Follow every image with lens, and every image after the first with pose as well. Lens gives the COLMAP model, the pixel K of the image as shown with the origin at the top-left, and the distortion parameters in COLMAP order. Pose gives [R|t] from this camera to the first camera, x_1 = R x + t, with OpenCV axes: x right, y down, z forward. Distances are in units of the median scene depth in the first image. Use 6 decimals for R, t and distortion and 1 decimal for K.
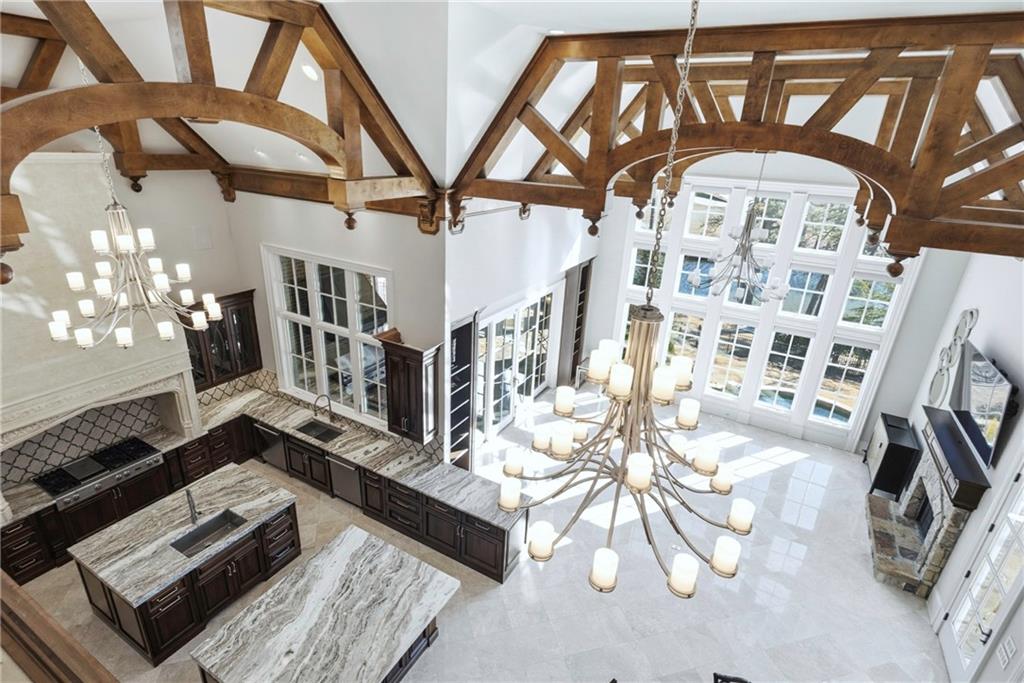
lens RADIAL K [[500.2, 0, 511.5], [0, 500.2, 339.8], [0, 0, 1]] dist [0.000834, 0.000019]
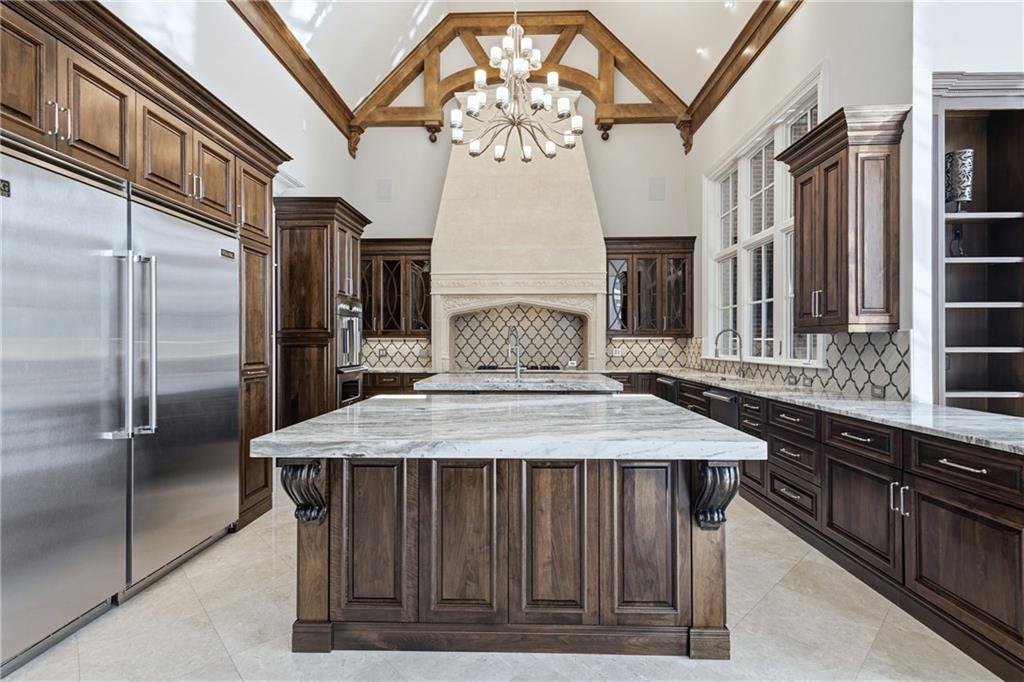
lens RADIAL K [[473.3, 0, 512.3], [0, 473.3, 340.8], [0, 0, 1]] dist [-0.000705, 0.000478]
pose [[0.468604, -0.049821, -0.882003, 0.073663], [-0.304936, 0.927920, -0.214426, 0.404949], [0.829111, 0.369435, 0.419635, 0.524393]]
